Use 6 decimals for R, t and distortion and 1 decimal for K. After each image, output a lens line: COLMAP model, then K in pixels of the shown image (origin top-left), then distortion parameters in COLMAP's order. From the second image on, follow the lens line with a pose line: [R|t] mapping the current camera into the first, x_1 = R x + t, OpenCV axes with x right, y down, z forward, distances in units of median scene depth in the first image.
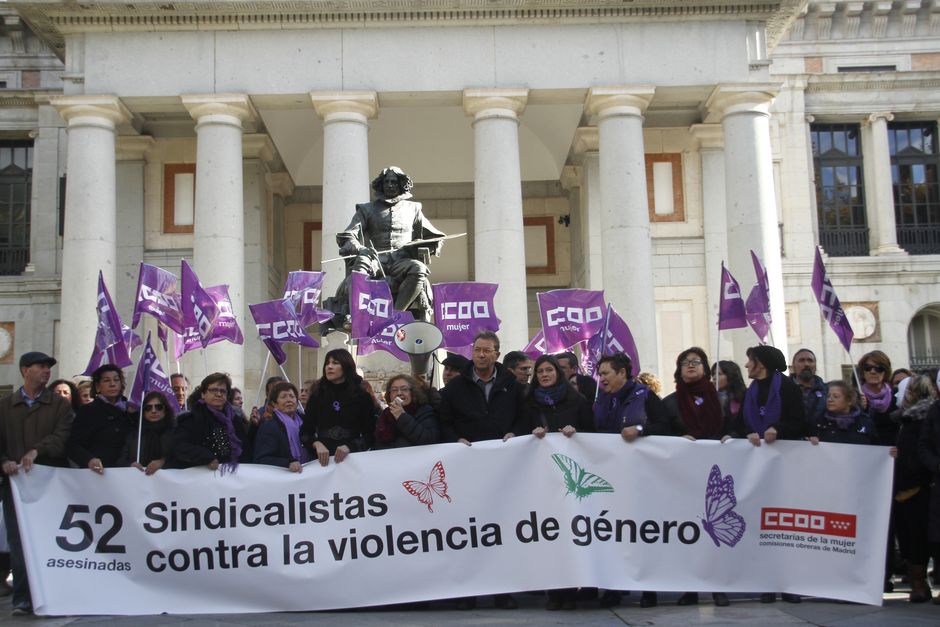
lens RADIAL K [[1220.1, 0, 470.0], [0, 1220.1, 313.5], [0, 0, 1]] dist [-0.154540, 0.677410]
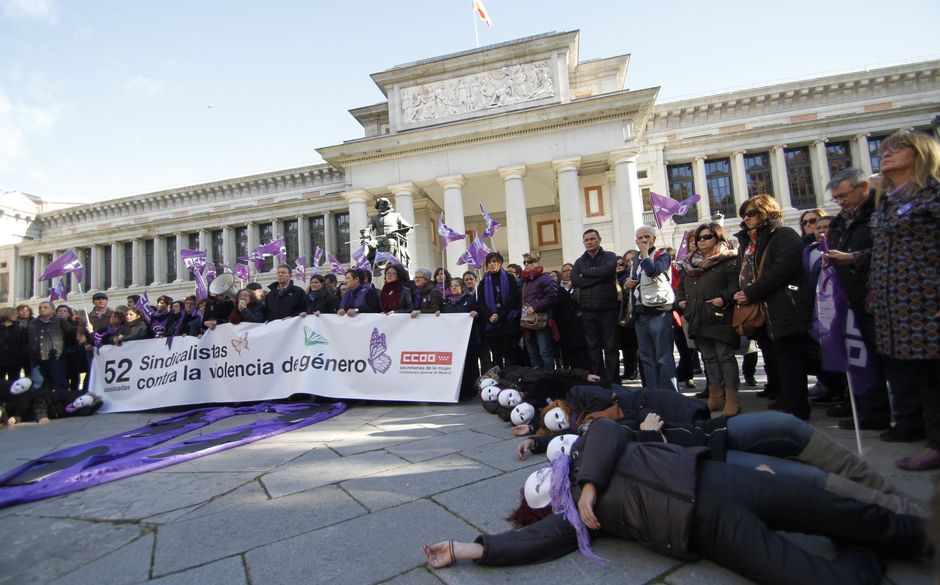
lens RADIAL K [[446.9, 0, 469.5], [0, 446.9, 307.8], [0, 0, 1]] dist [-0.029134, -0.000234]
pose [[0.962913, -0.053872, -0.264380, 0.158981], [0.076022, 0.994336, 0.074270, 0.017139], [0.258882, -0.091614, 0.961554, 0.122981]]
